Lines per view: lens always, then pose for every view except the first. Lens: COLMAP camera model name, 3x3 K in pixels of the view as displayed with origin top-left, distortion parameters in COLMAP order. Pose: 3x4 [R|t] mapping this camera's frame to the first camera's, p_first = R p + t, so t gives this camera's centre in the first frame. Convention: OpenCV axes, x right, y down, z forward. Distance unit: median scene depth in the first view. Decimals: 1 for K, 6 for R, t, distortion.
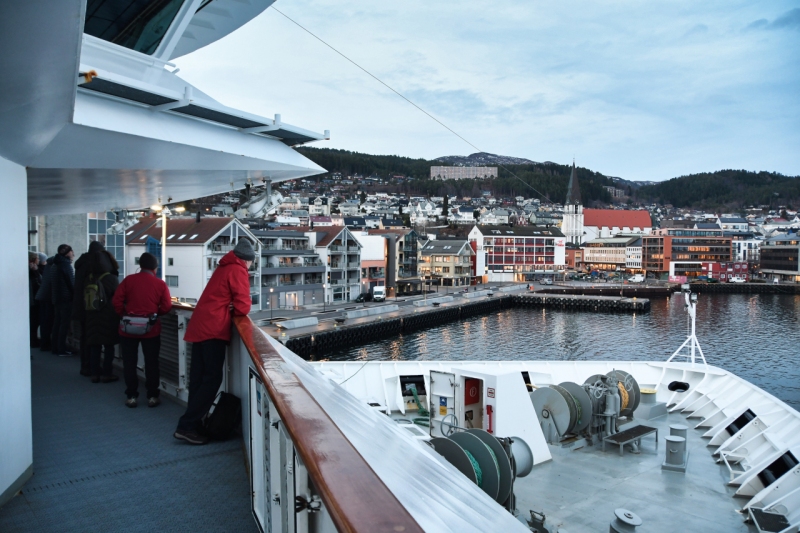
lens RADIAL K [[634.9, 0, 400.0], [0, 634.9, 266.5], [0, 0, 1]] dist [-0.138726, 0.145733]
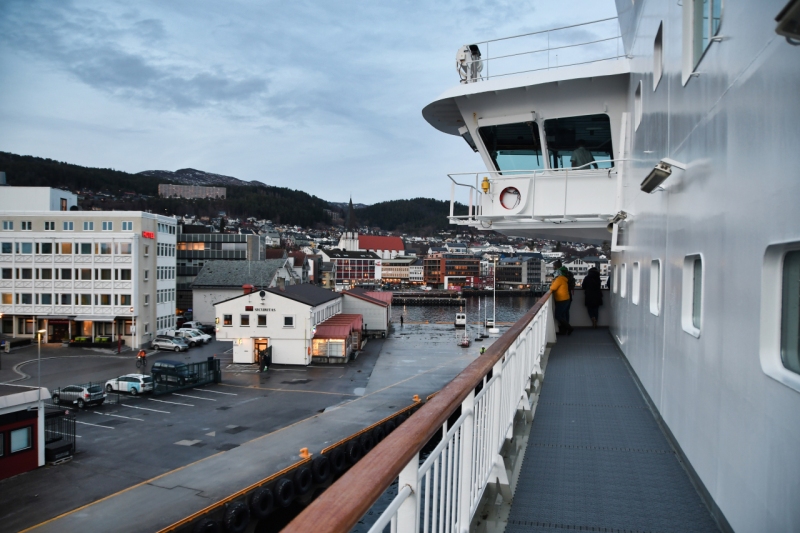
lens RADIAL K [[634.9, 0, 400.0], [0, 634.9, 266.5], [0, 0, 1]] dist [-0.138726, 0.145733]
pose [[0.889435, 0.002259, 0.457056, -0.303831], [0.010084, 0.999647, -0.024564, 0.004015], [-0.456950, 0.026457, 0.889099, -0.239733]]
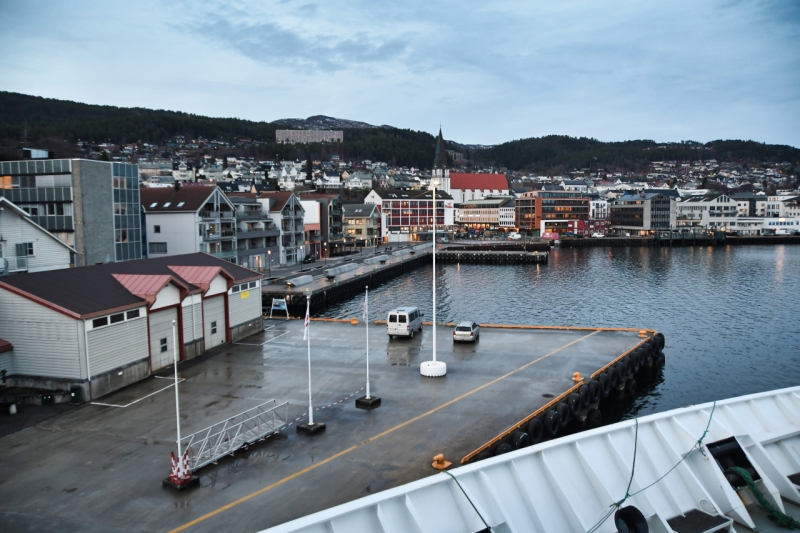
lens RADIAL K [[634.9, 0, 400.0], [0, 634.9, 266.5], [0, 0, 1]] dist [-0.138726, 0.145733]
pose [[0.966869, -0.038265, 0.252388, -0.096392], [0.023686, 0.997884, 0.060556, 0.000441], [-0.254171, -0.052572, 0.965729, -0.040478]]
